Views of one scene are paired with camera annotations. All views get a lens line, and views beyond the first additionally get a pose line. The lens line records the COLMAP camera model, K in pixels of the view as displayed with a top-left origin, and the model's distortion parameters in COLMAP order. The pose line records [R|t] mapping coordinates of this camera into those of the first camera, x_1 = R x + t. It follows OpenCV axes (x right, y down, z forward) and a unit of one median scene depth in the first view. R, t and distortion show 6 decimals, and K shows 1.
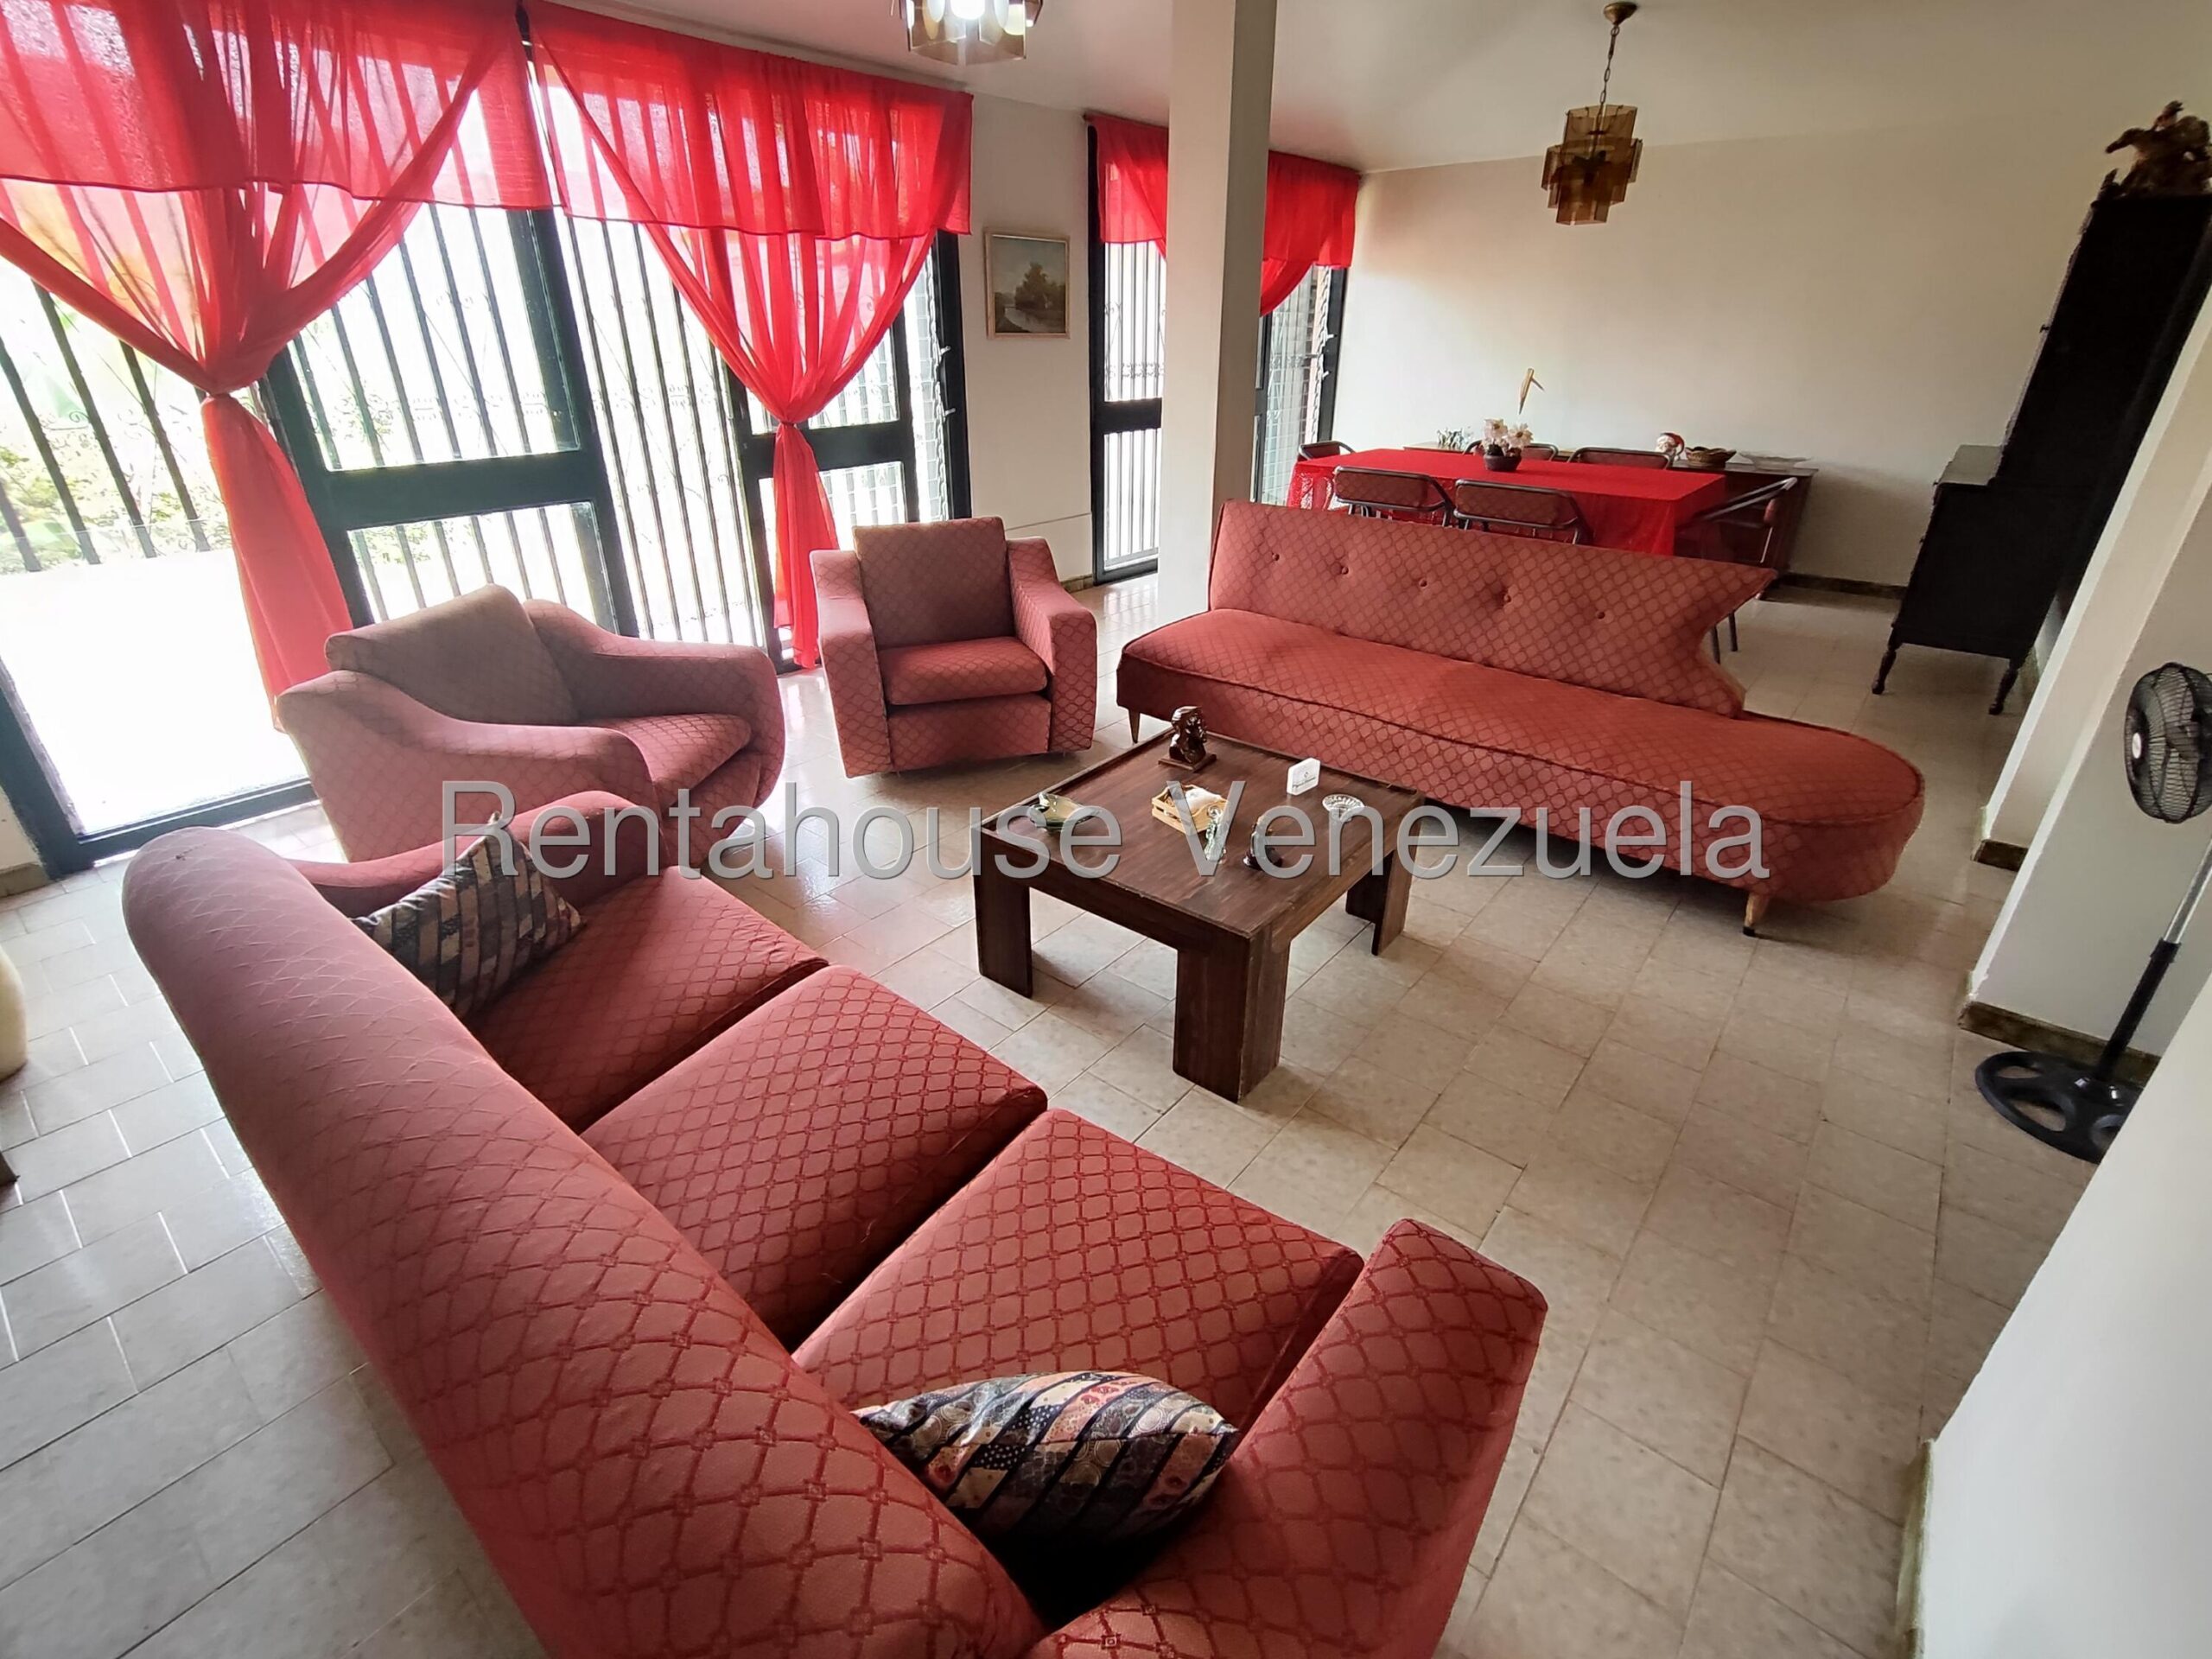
lens RADIAL K [[1013.1, 0, 1099.0], [0, 1013.1, 817.0], [0, 0, 1]] dist [-0.003604, 0.000541]
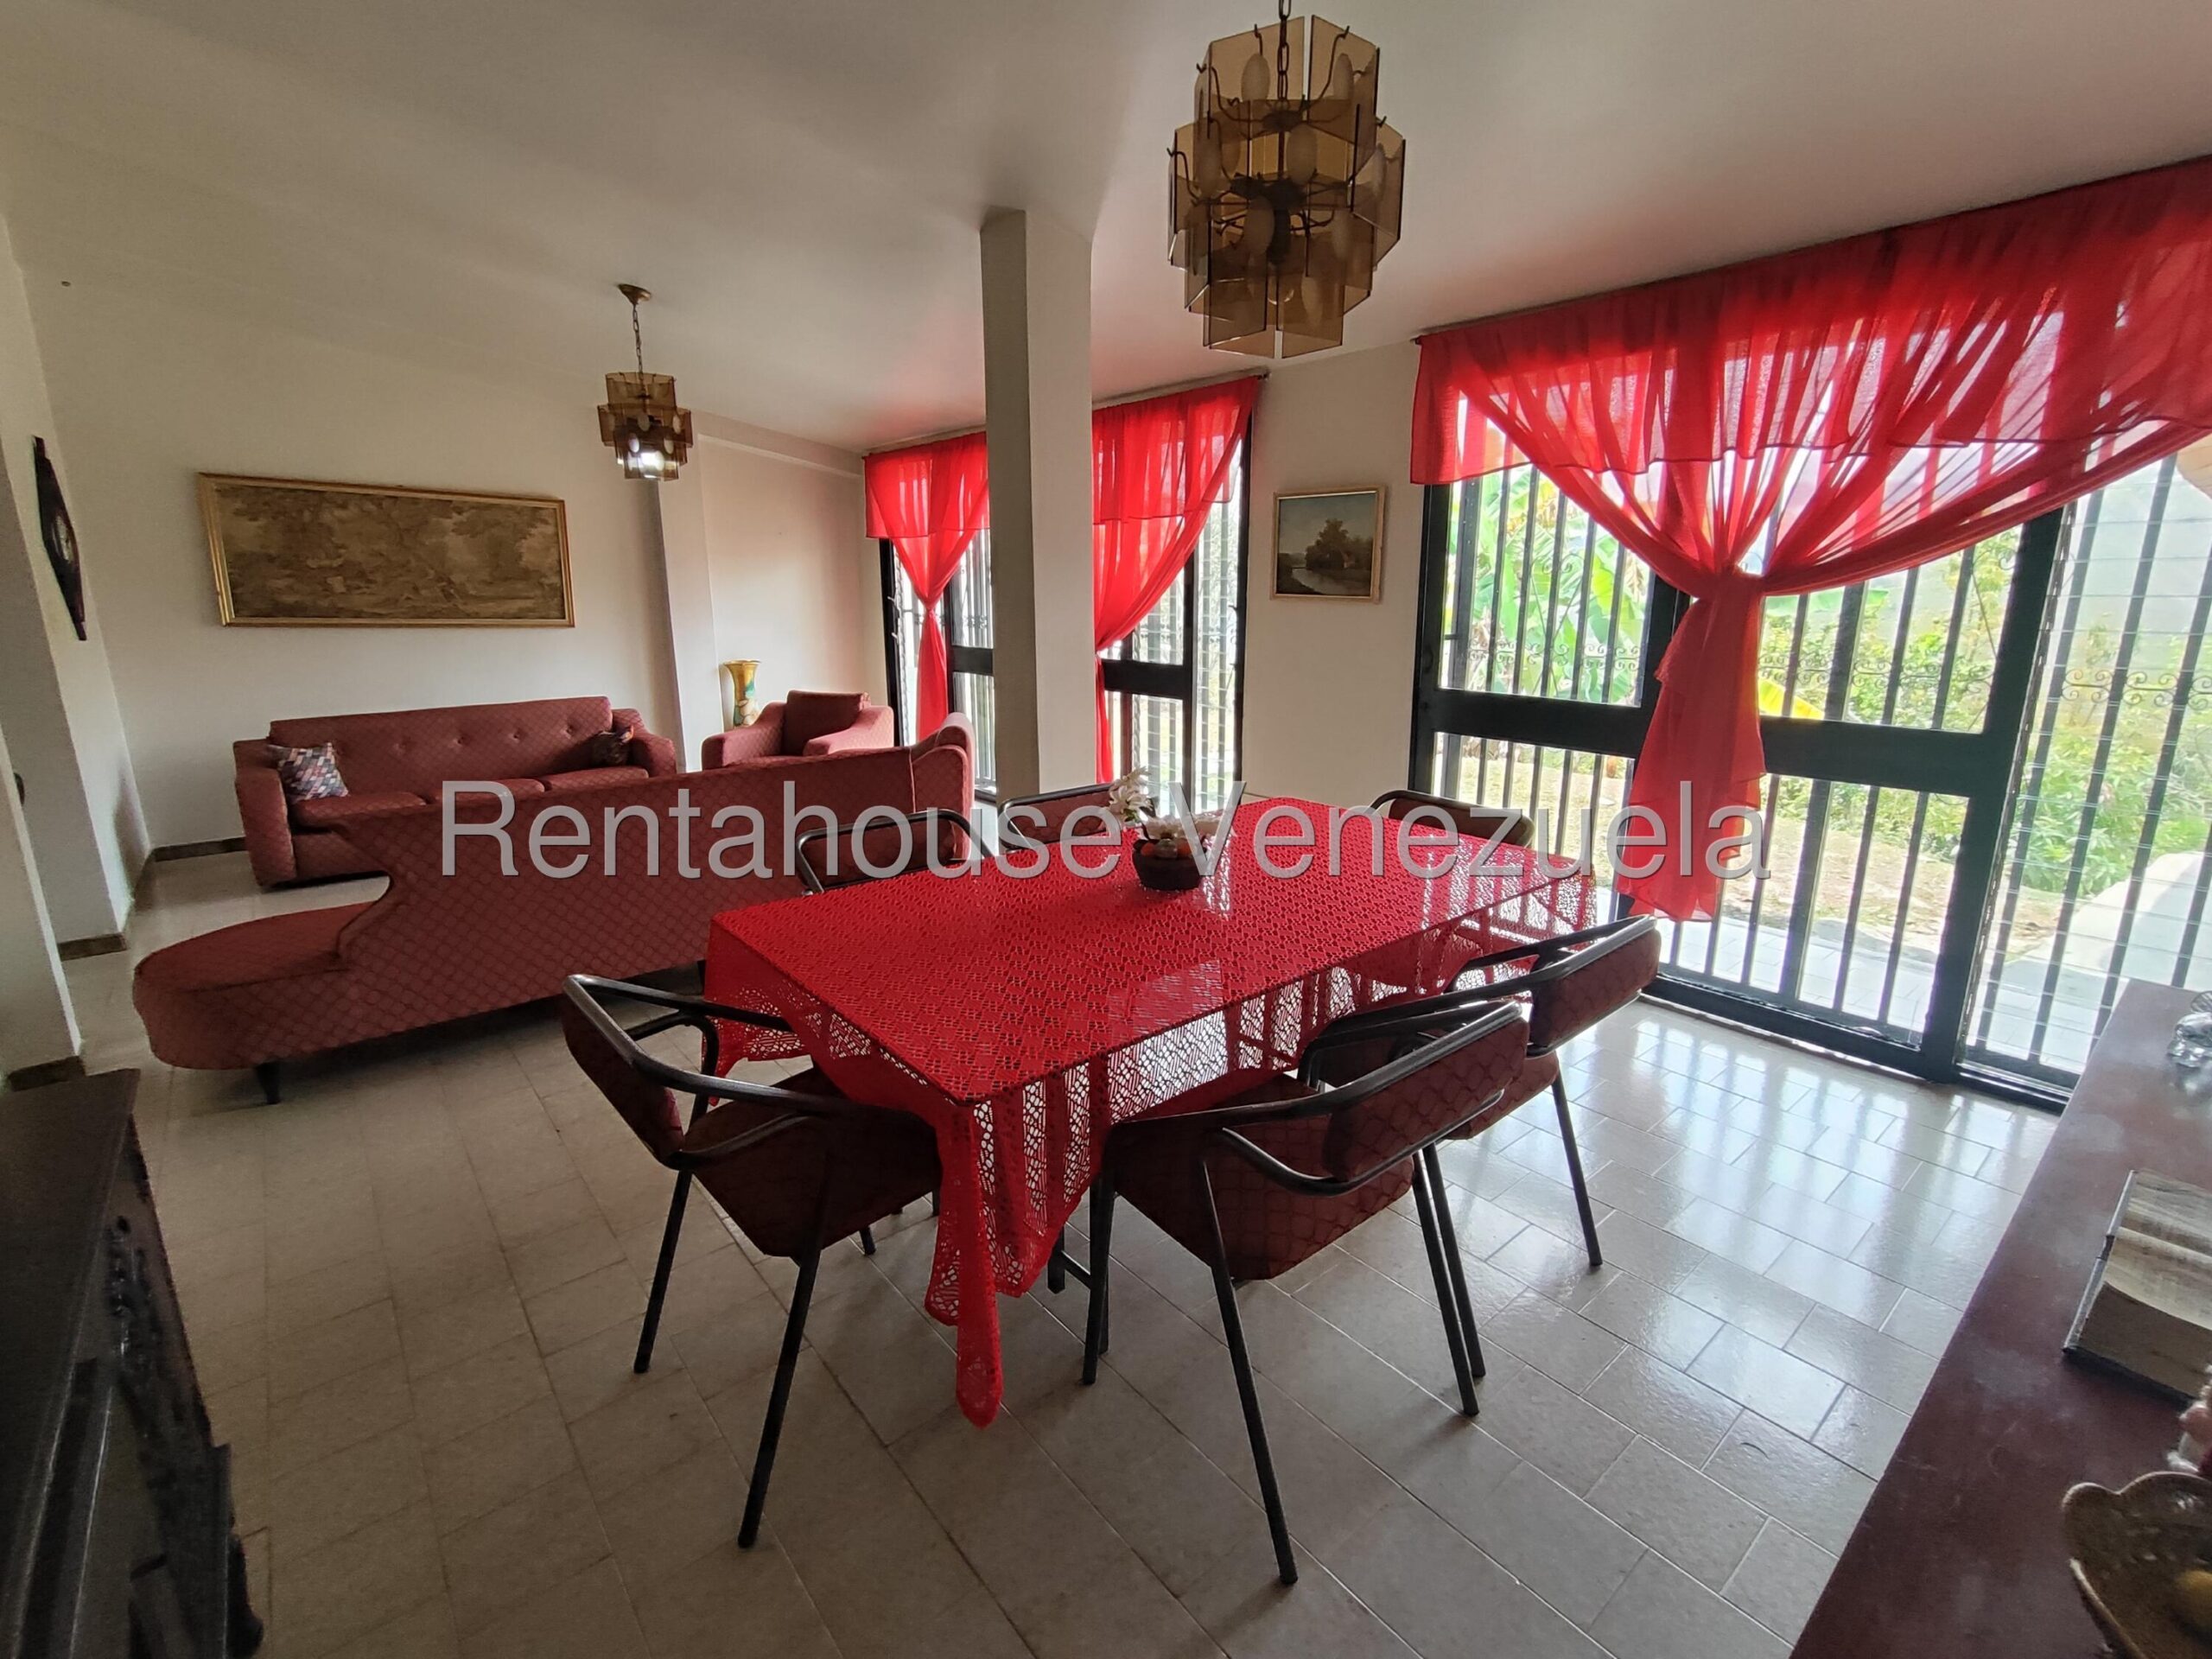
lens RADIAL K [[1013.1, 0, 1105.5], [0, 1013.1, 821.1], [0, 0, 1]] dist [-0.003604, 0.000541]
pose [[-0.179478, 0.224424, -0.957821, 0.816068], [-0.446791, 0.848829, 0.282607, -0.474389], [0.876451, 0.478667, -0.052076, 0.972060]]
